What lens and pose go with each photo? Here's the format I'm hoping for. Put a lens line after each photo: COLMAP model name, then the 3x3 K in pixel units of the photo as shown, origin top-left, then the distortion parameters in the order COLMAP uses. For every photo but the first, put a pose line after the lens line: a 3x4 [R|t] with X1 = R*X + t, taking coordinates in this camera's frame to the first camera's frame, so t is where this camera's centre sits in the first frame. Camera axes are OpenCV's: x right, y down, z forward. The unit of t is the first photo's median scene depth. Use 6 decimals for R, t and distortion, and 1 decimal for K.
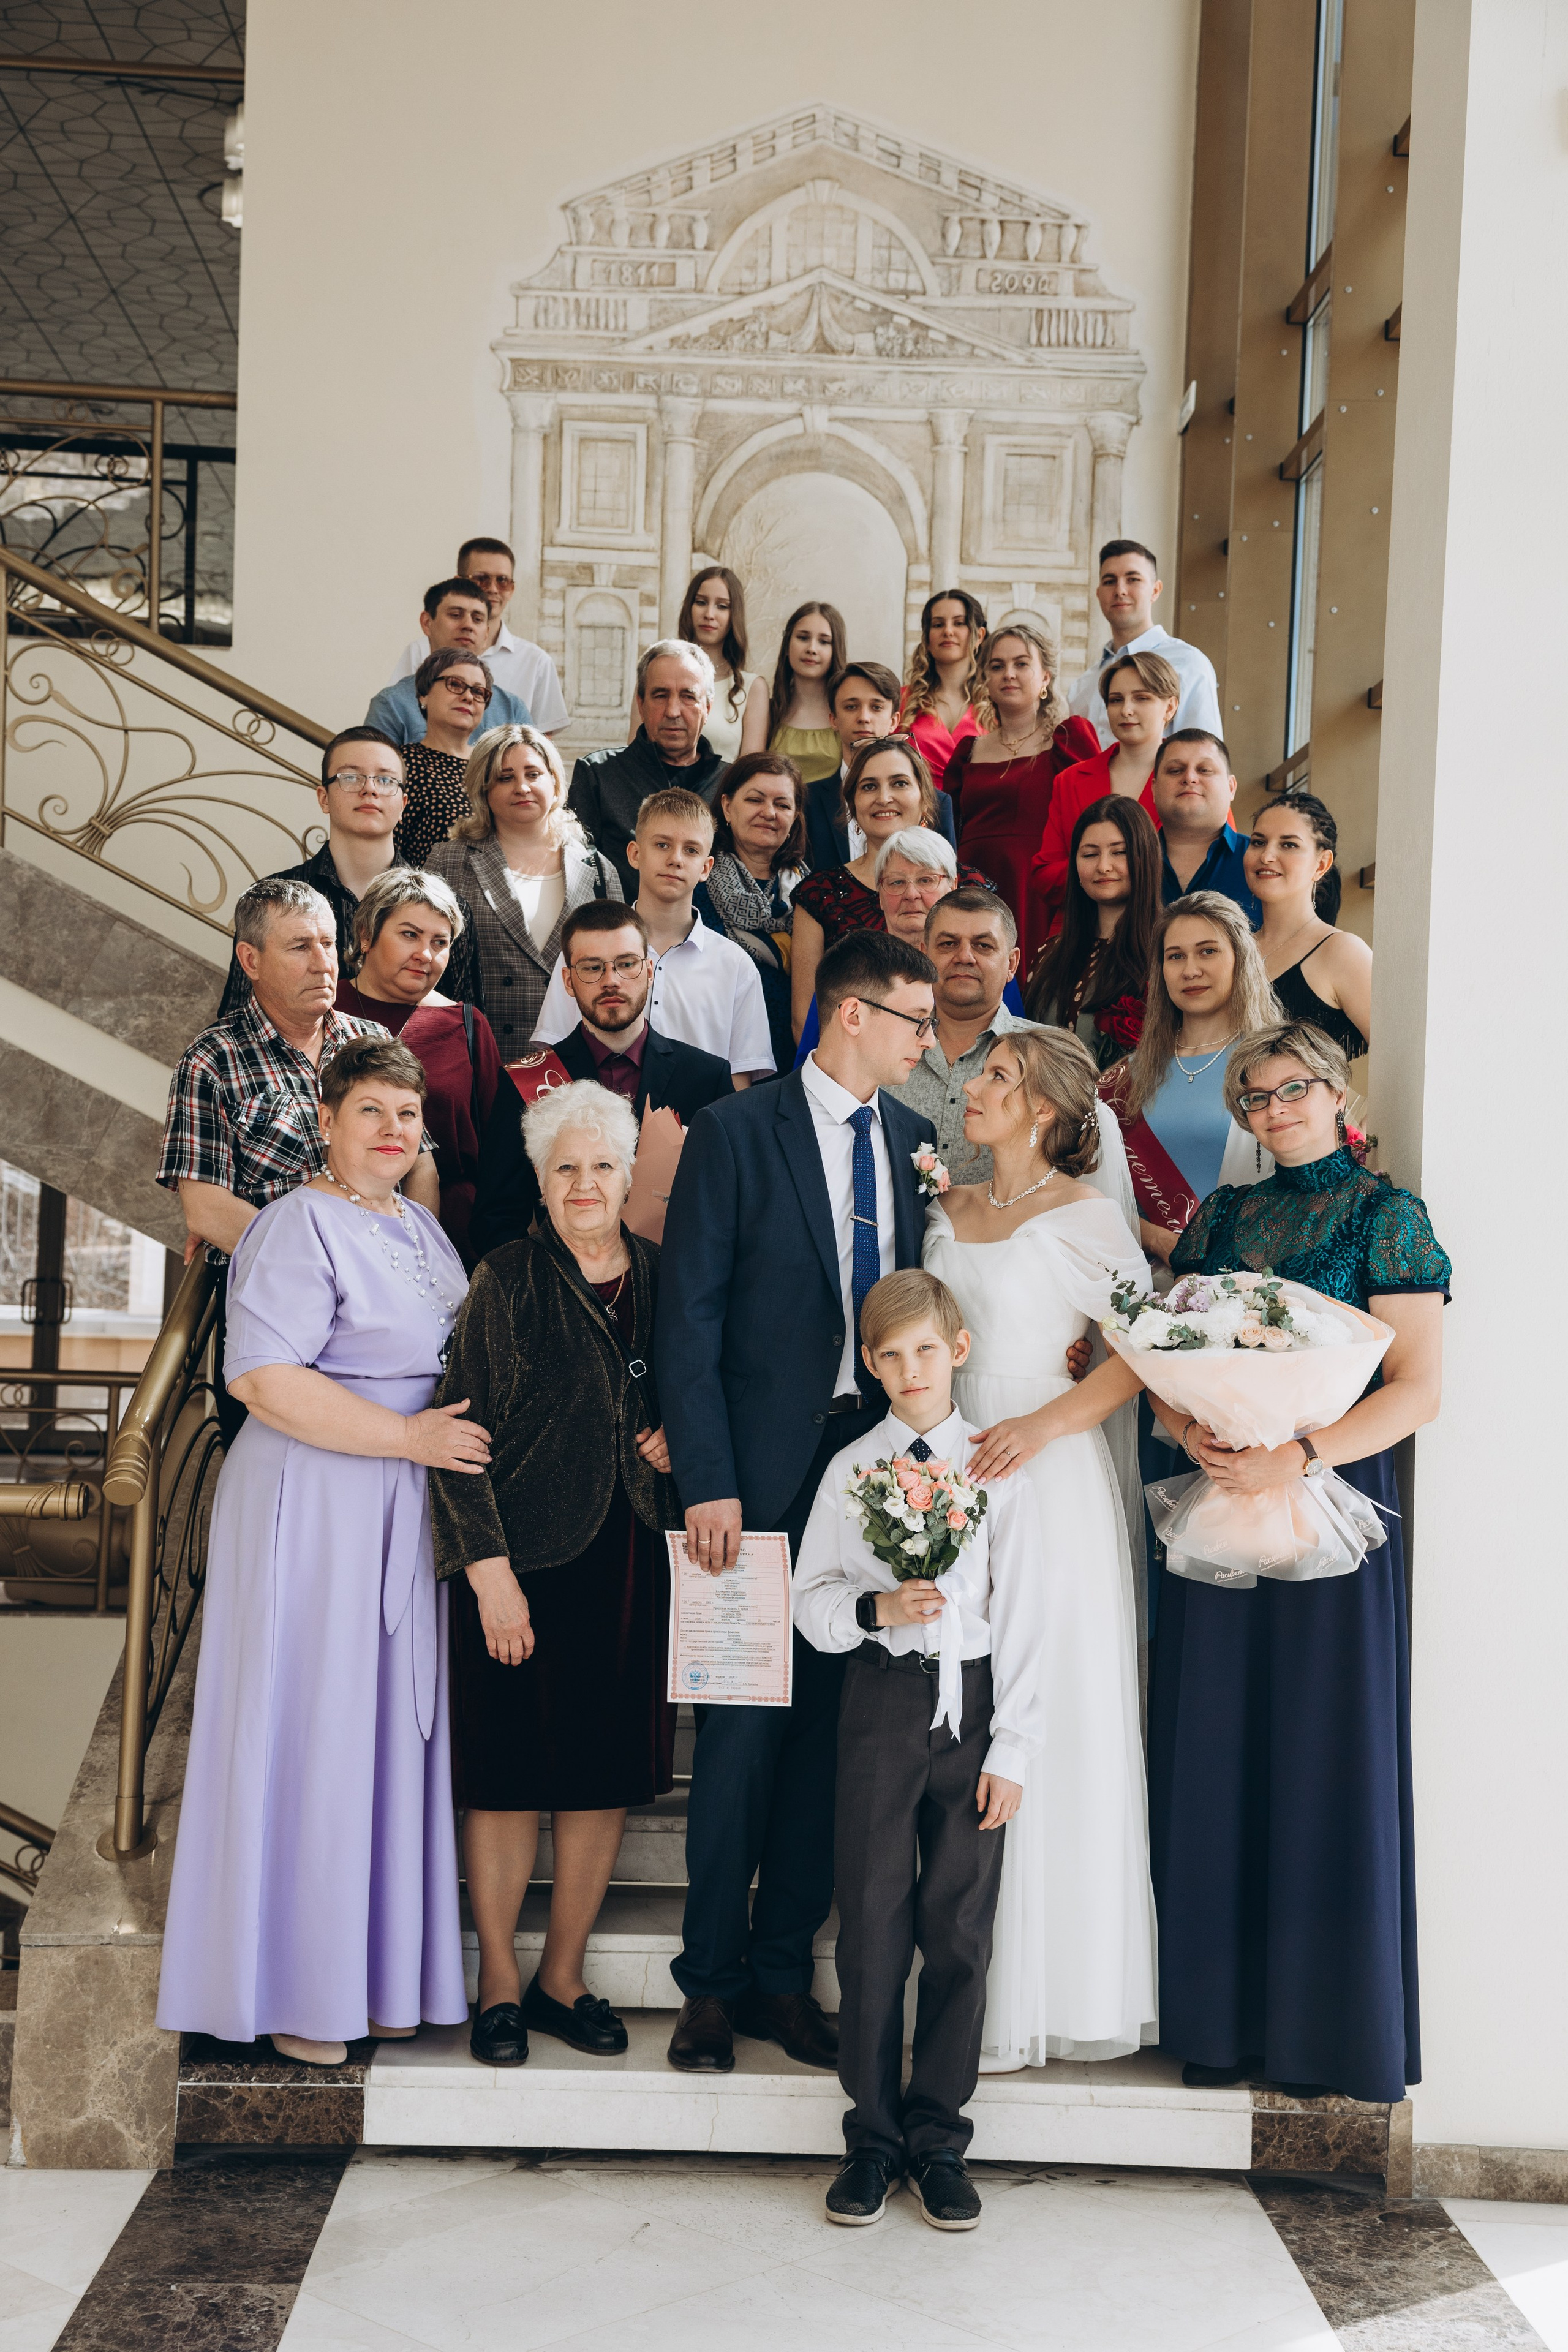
lens RADIAL K [[4840.4, 0, 748.8], [0, 4840.4, 1110.2], [0, 0, 1]] dist [0.334907, 0.000000]
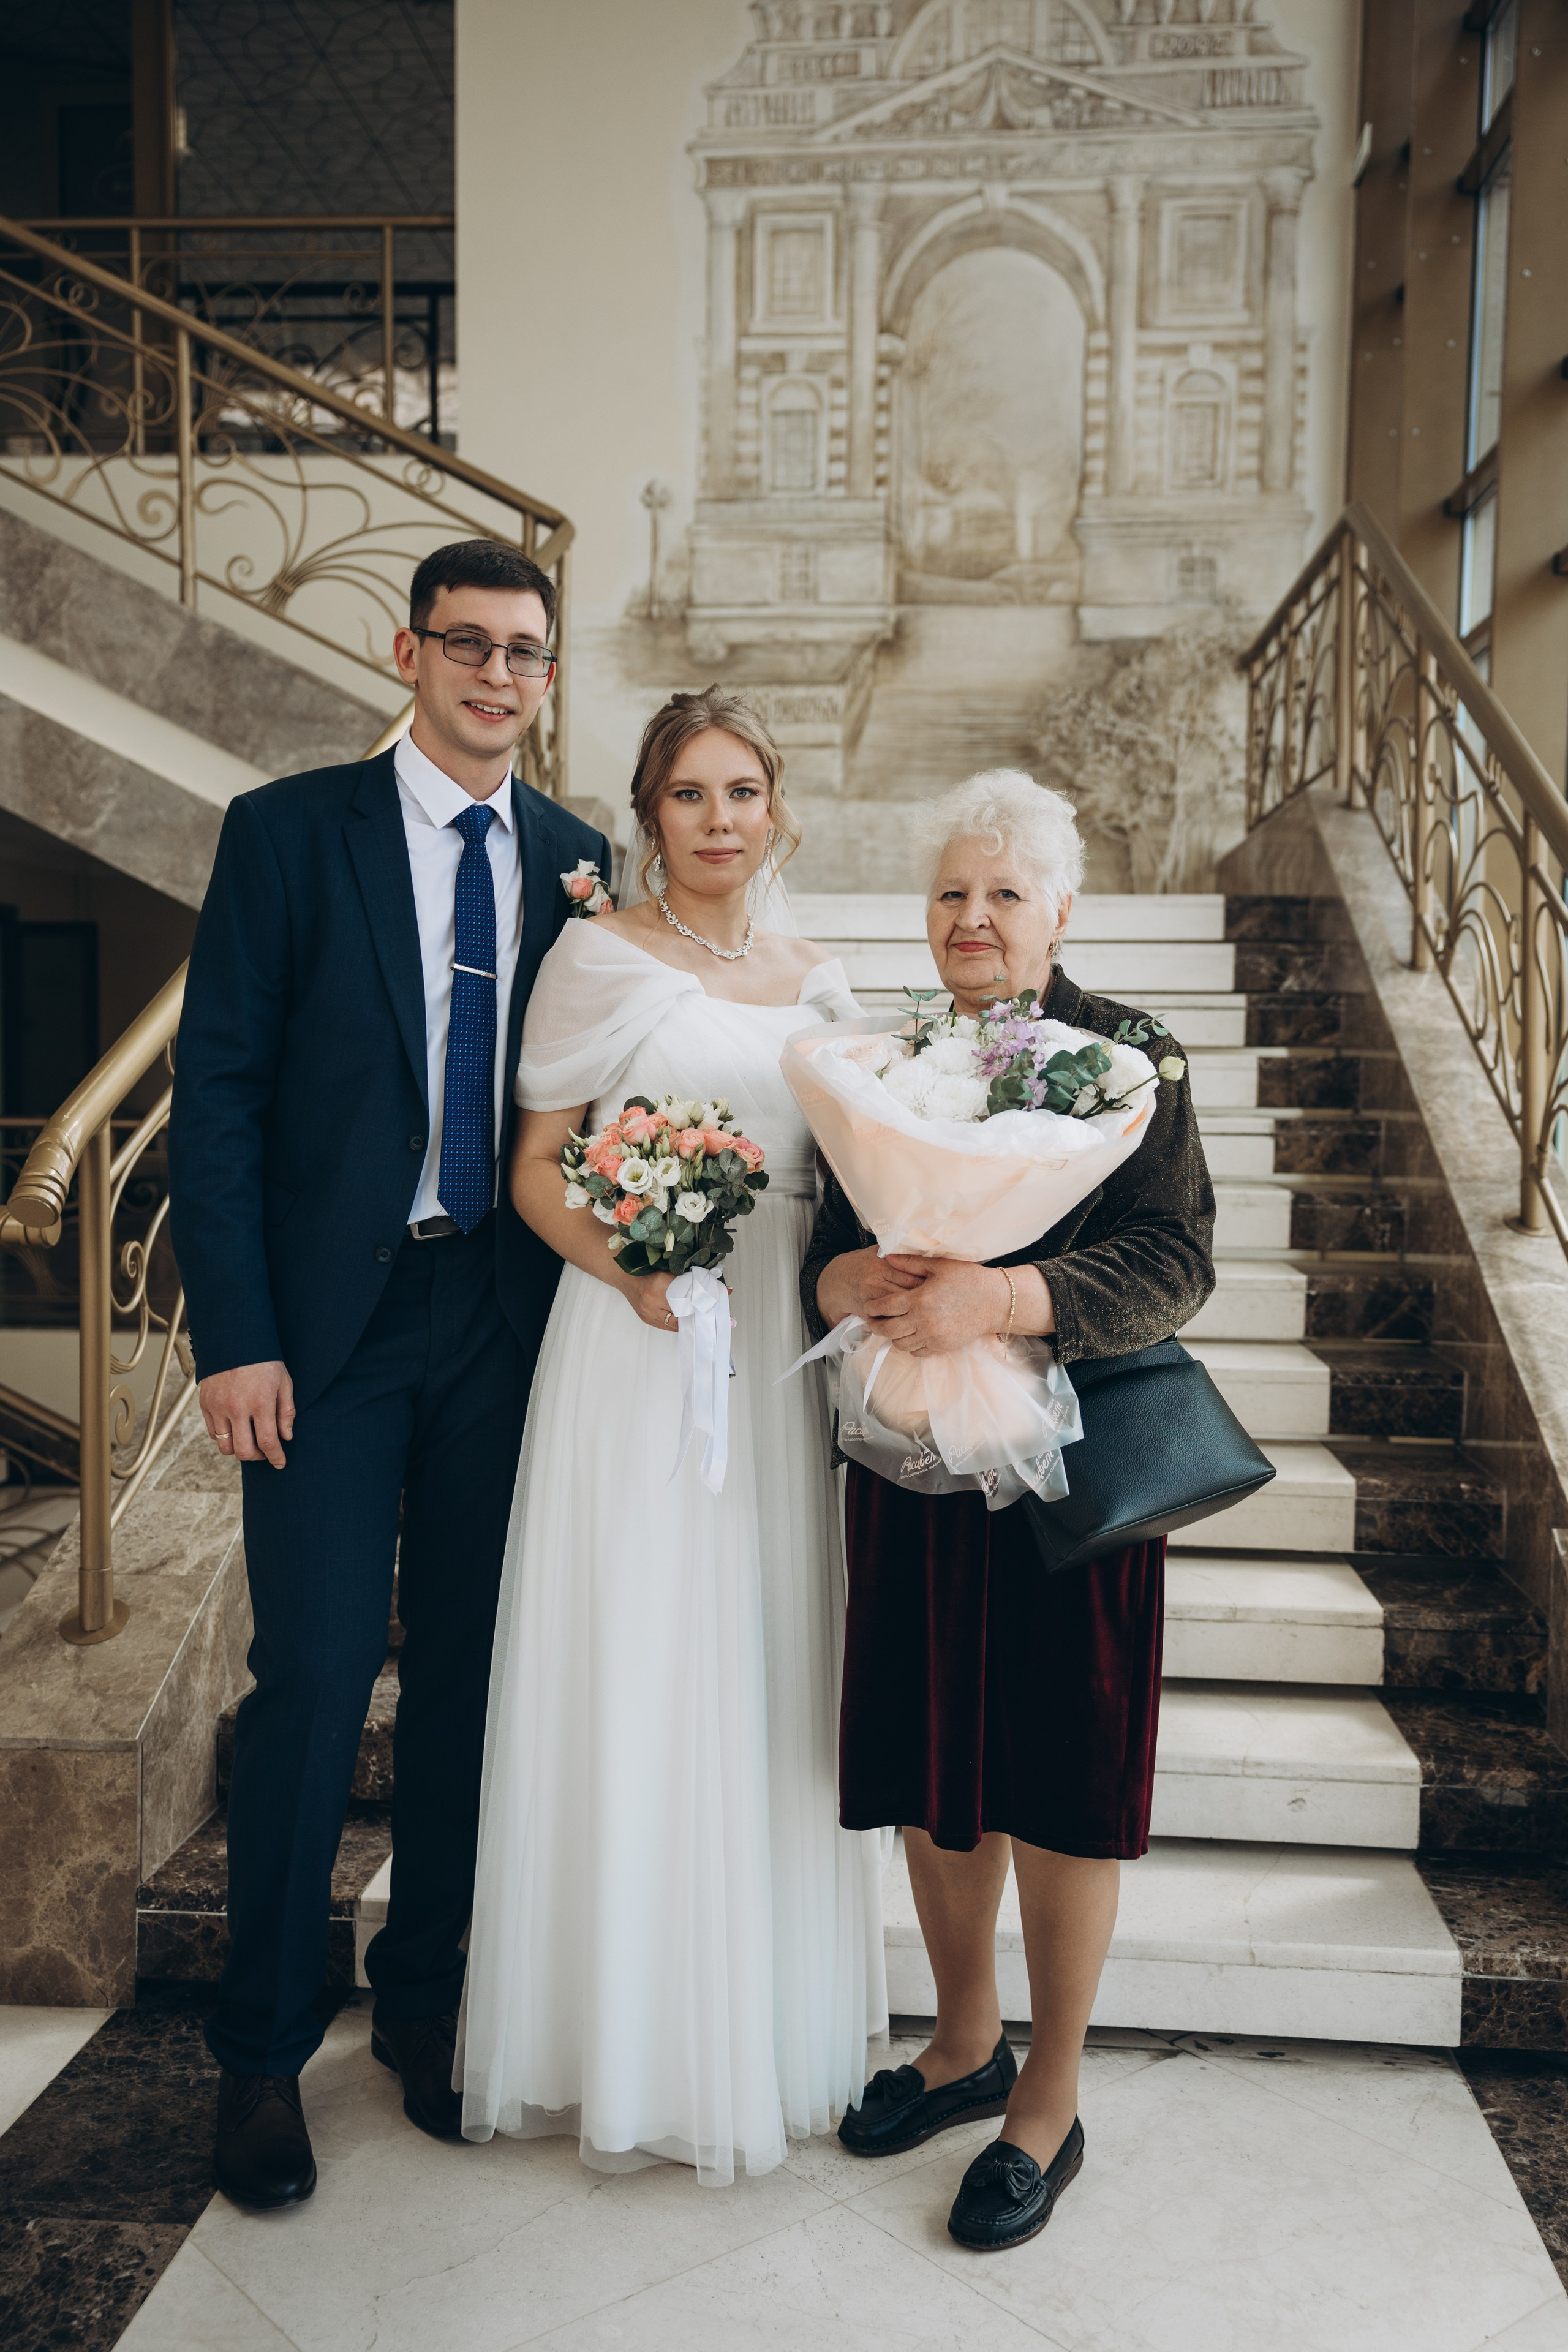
lens RADIAL K [[2154.8, 0, 824.9], [0, 2154.8, 1265.9], [0, 0, 1]] dist [0.025977, 0.029680]
pose [[0.989898, -0.010086, -0.141421, 0.043925], [0.021300, 0.996725, 0.078013, 0.052480], [0.140171, -0.080238, 0.986871, 0.555287]]
